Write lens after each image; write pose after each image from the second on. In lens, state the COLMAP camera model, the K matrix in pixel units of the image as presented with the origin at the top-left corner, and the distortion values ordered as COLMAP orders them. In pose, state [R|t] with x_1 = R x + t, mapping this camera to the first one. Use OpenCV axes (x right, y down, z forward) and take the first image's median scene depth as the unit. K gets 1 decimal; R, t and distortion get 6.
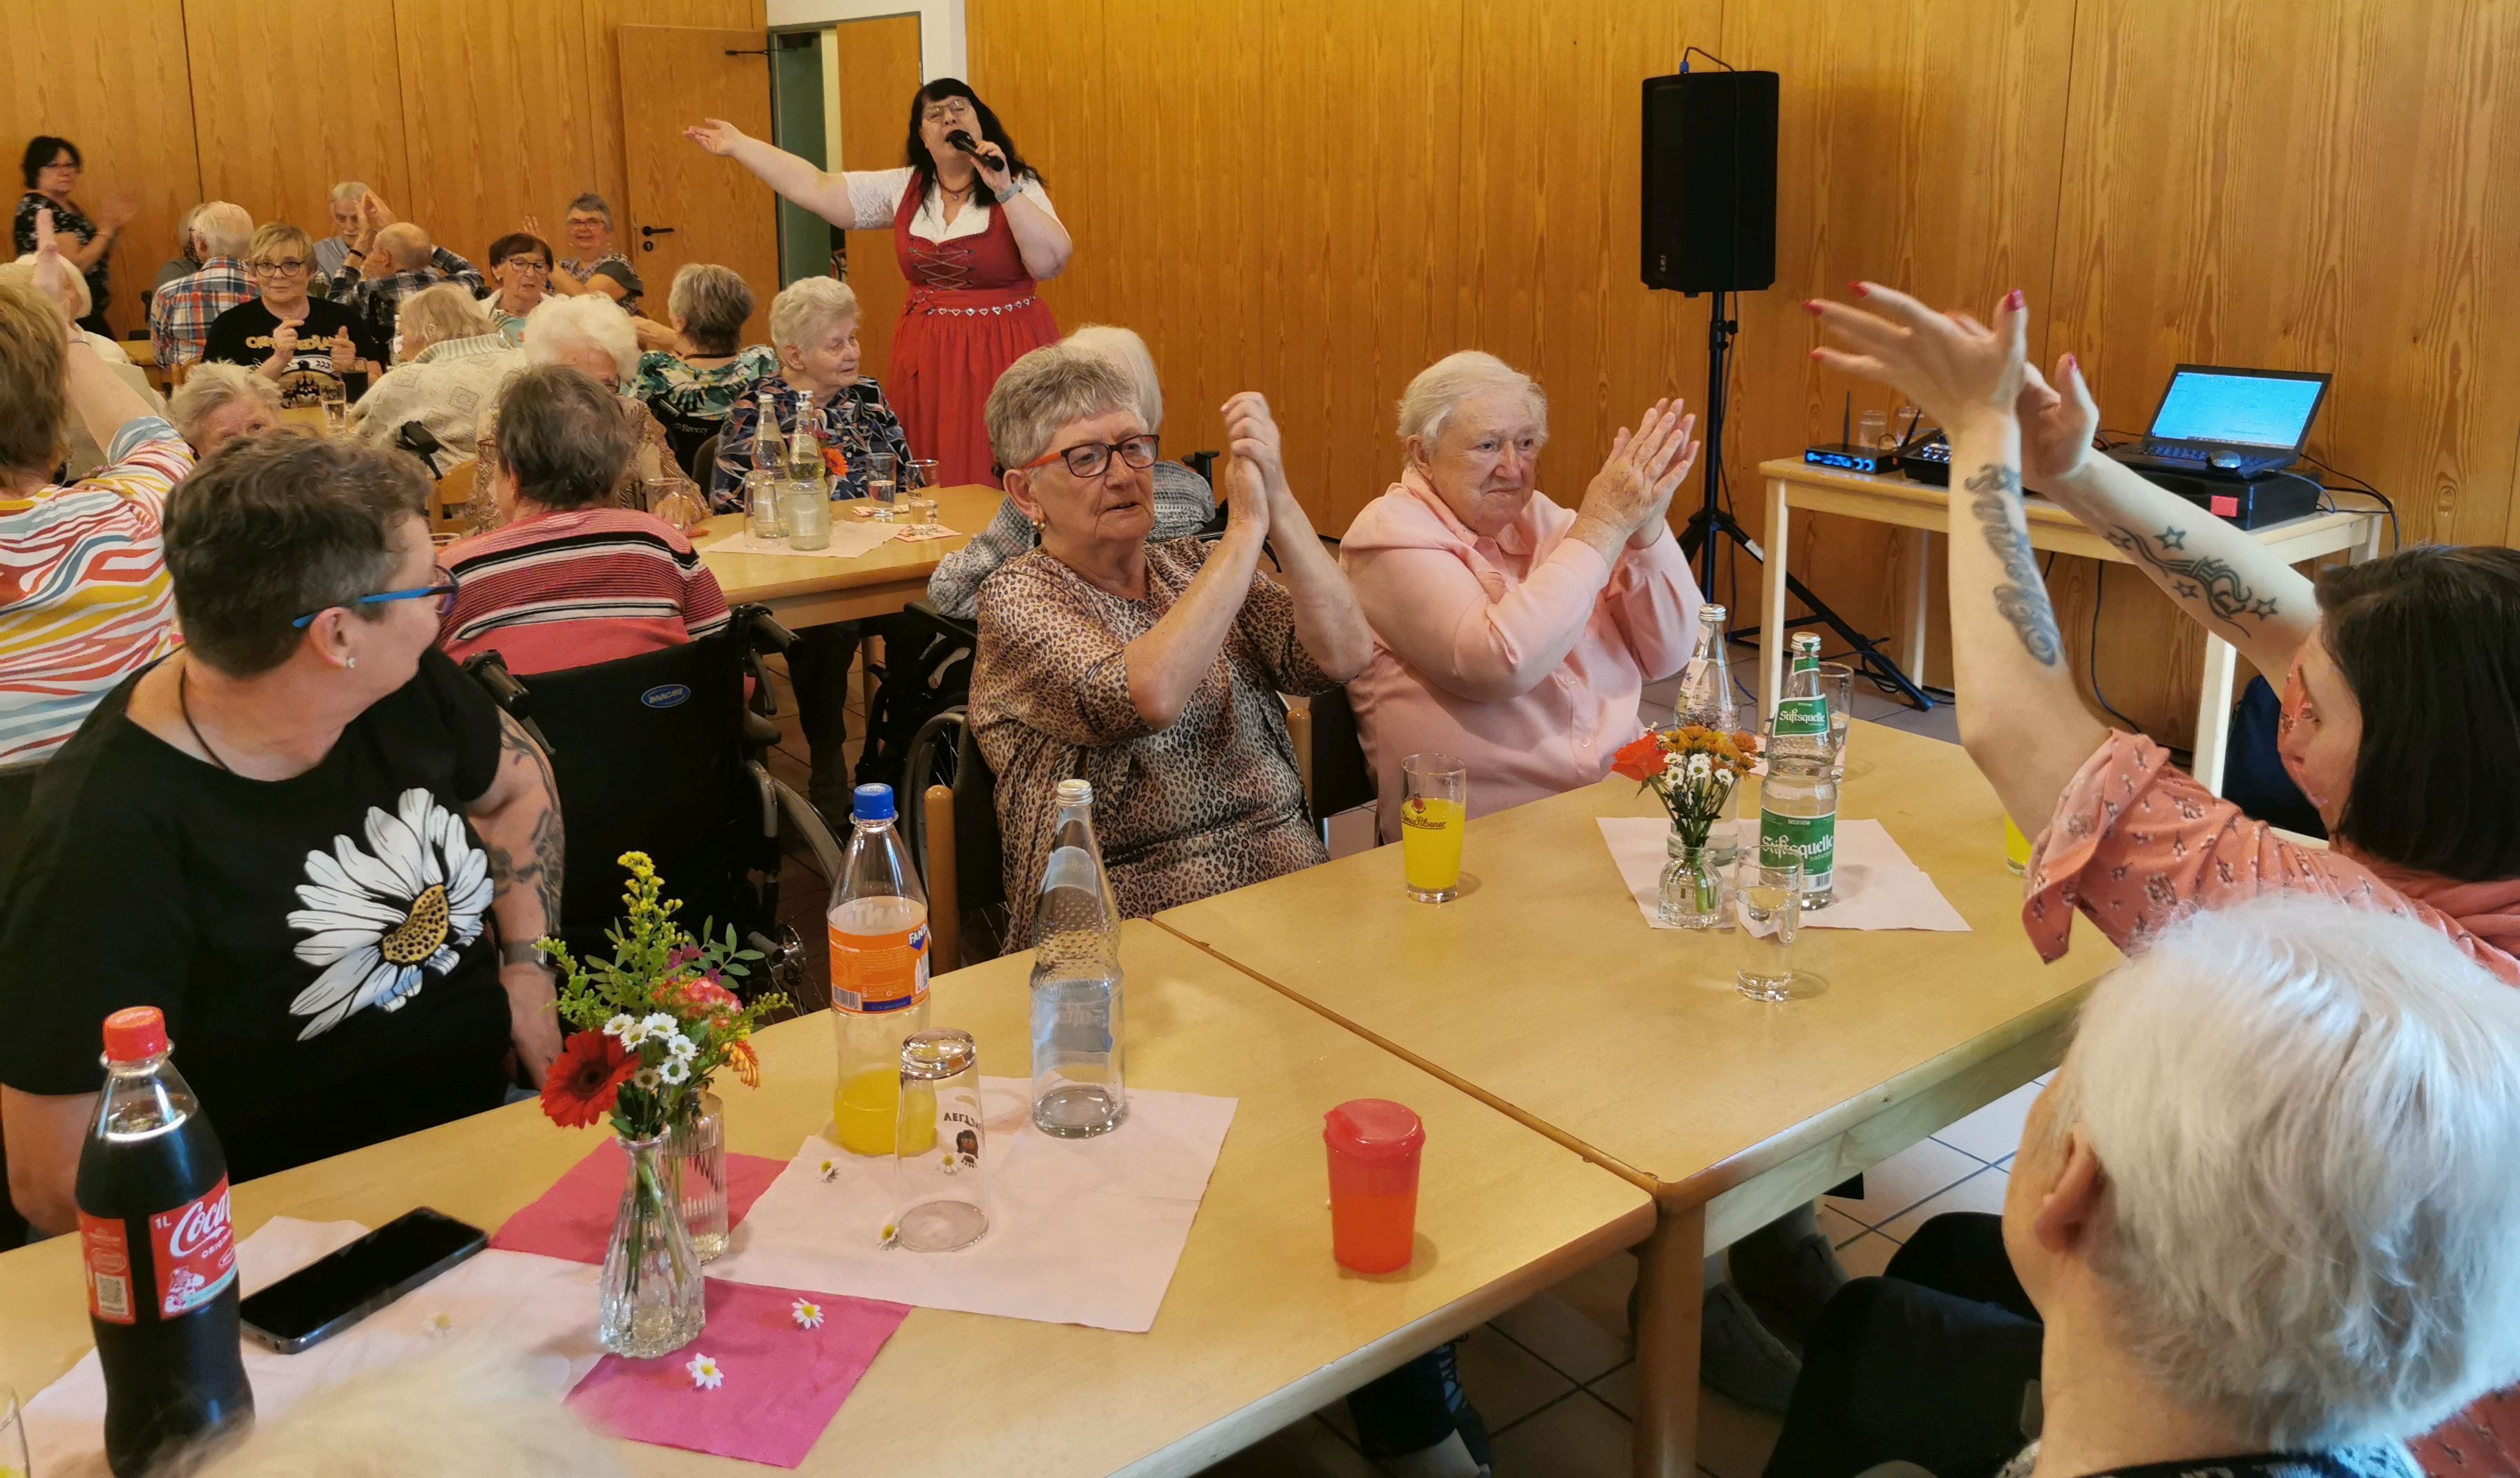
lens RADIAL K [[1980.7, 0, 1279.8], [0, 1980.7, 484.4], [0, 0, 1]] dist [0.049117, -0.052103]
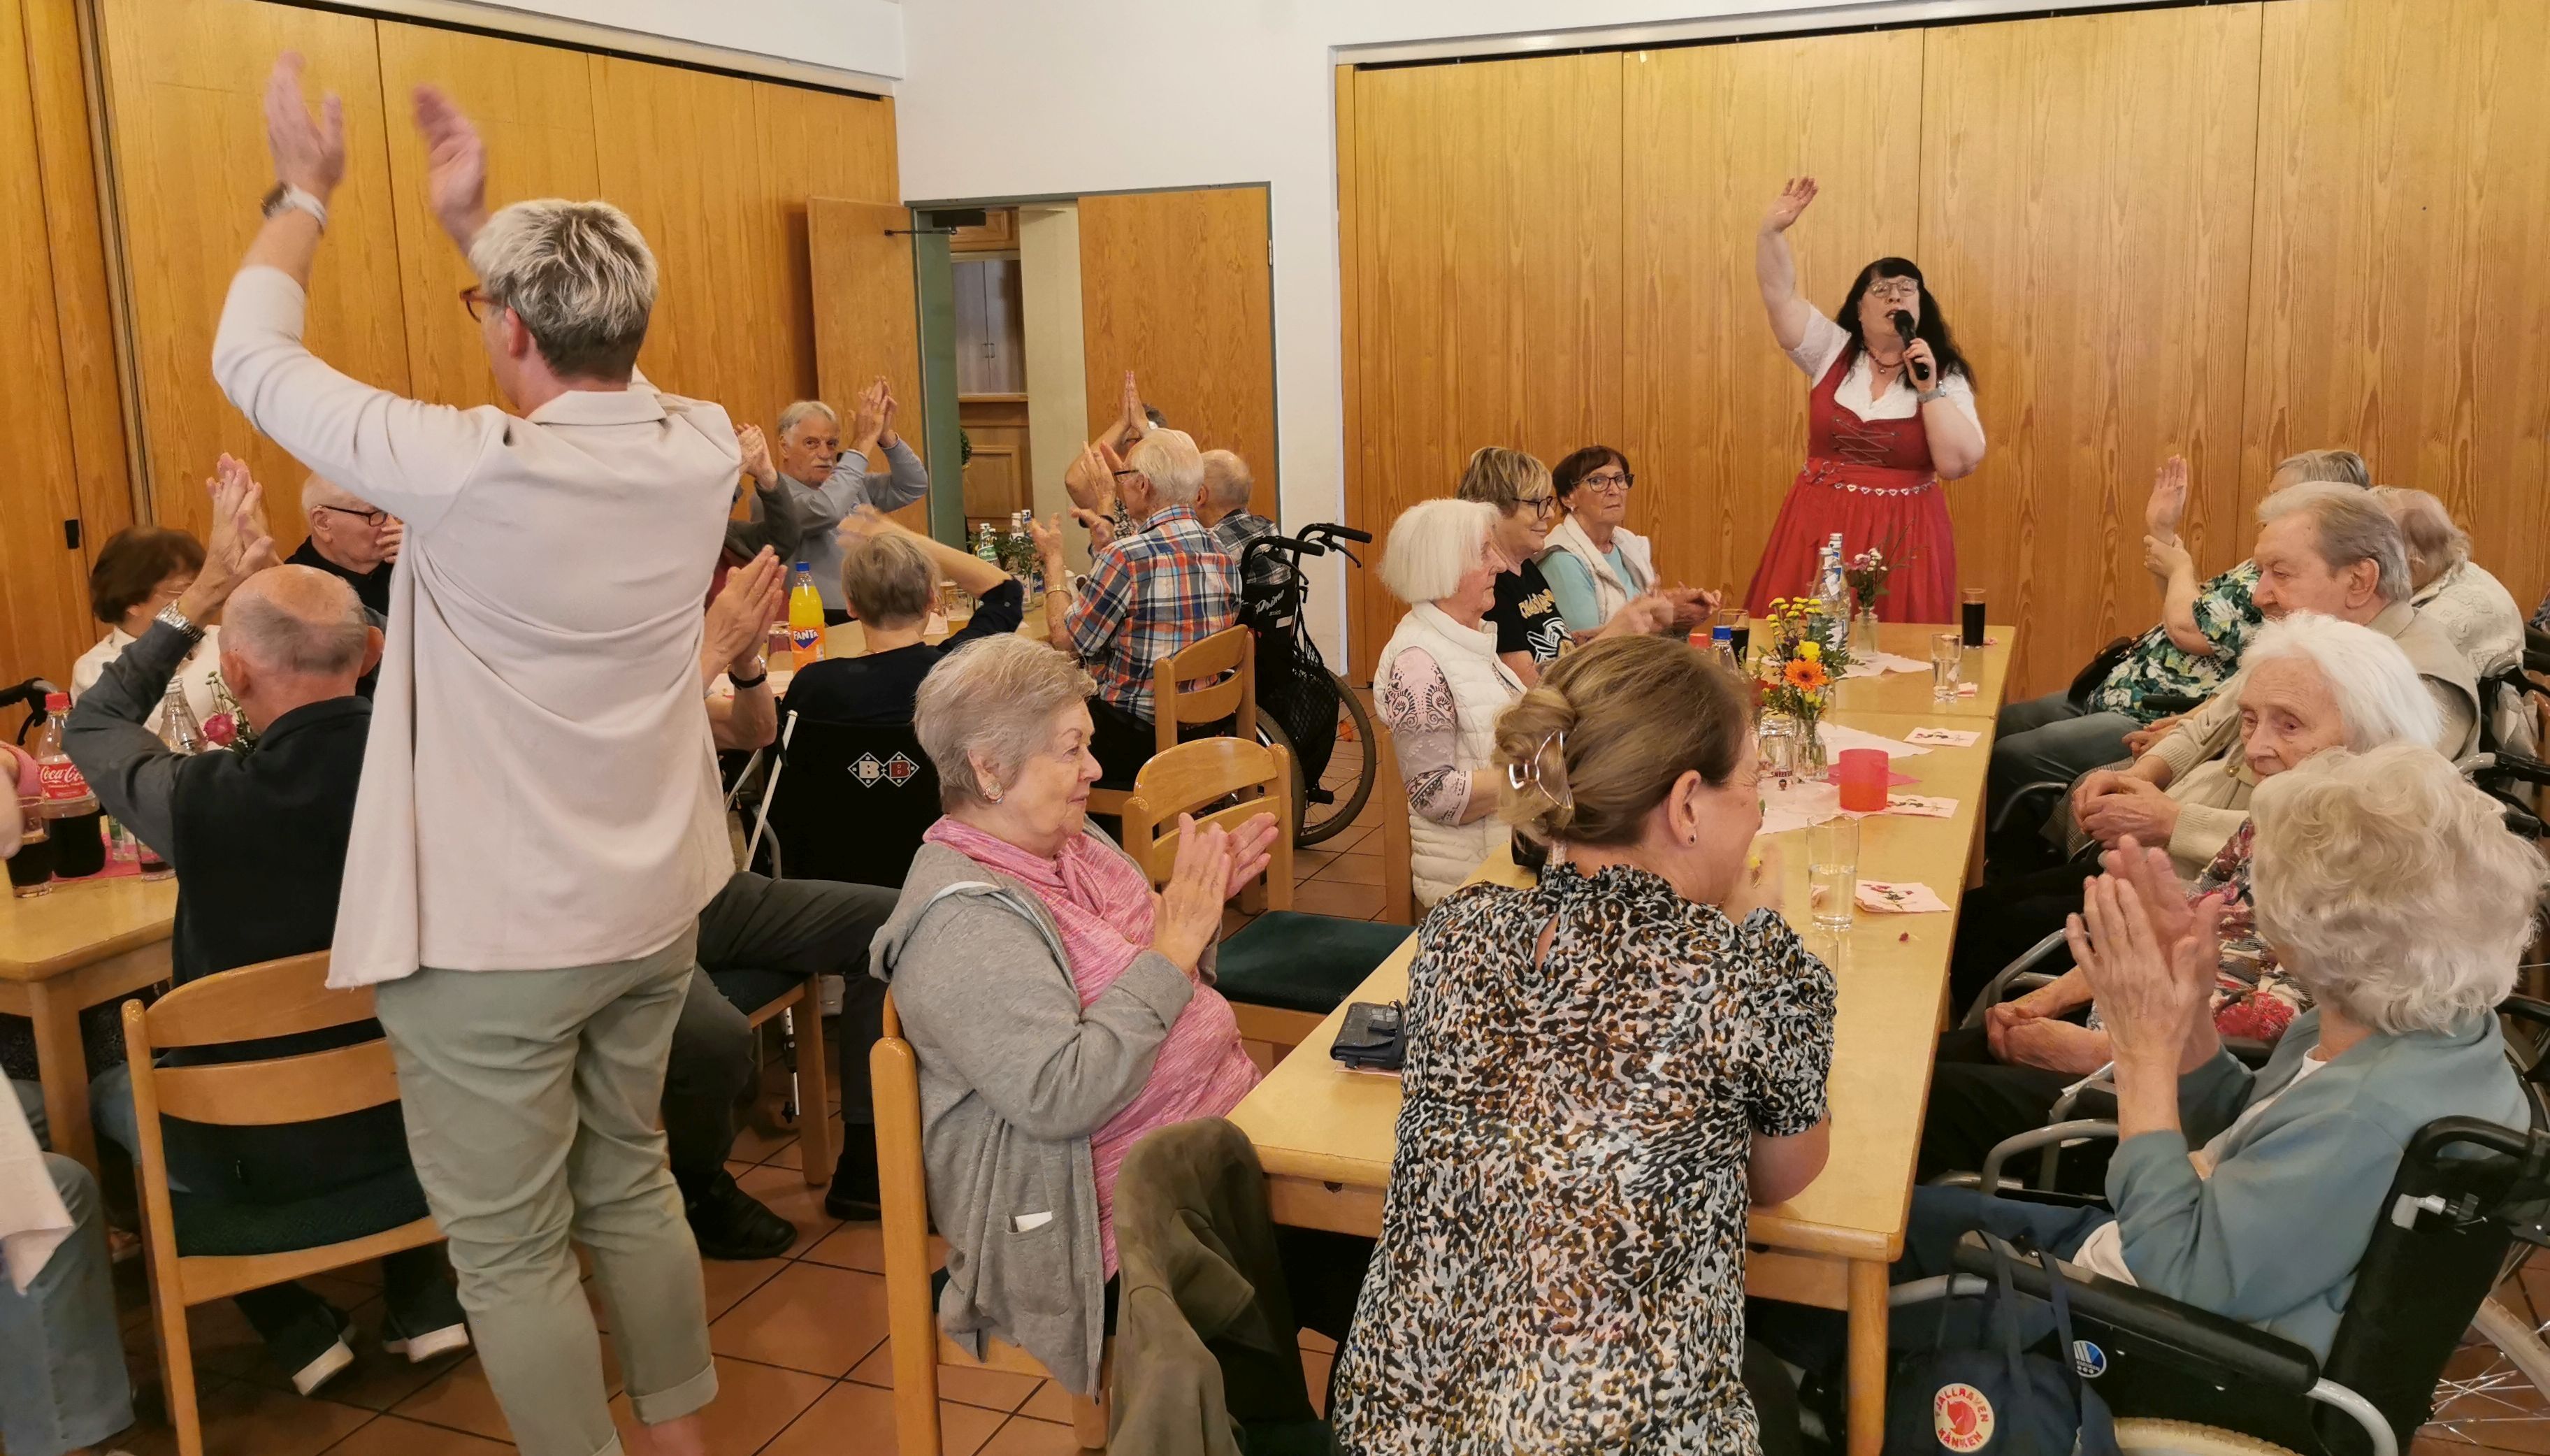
lens RADIAL K [[1994.0, 0, 1307.0], [0, 1994.0, 631.2], [0, 0, 1]] dist [0.062323, -0.081729]
pose [[0.860605, -0.101231, 0.499110, -0.751515], [0.112912, 0.993582, 0.006829, -0.058729], [-0.496598, 0.050478, 0.866512, 0.301268]]
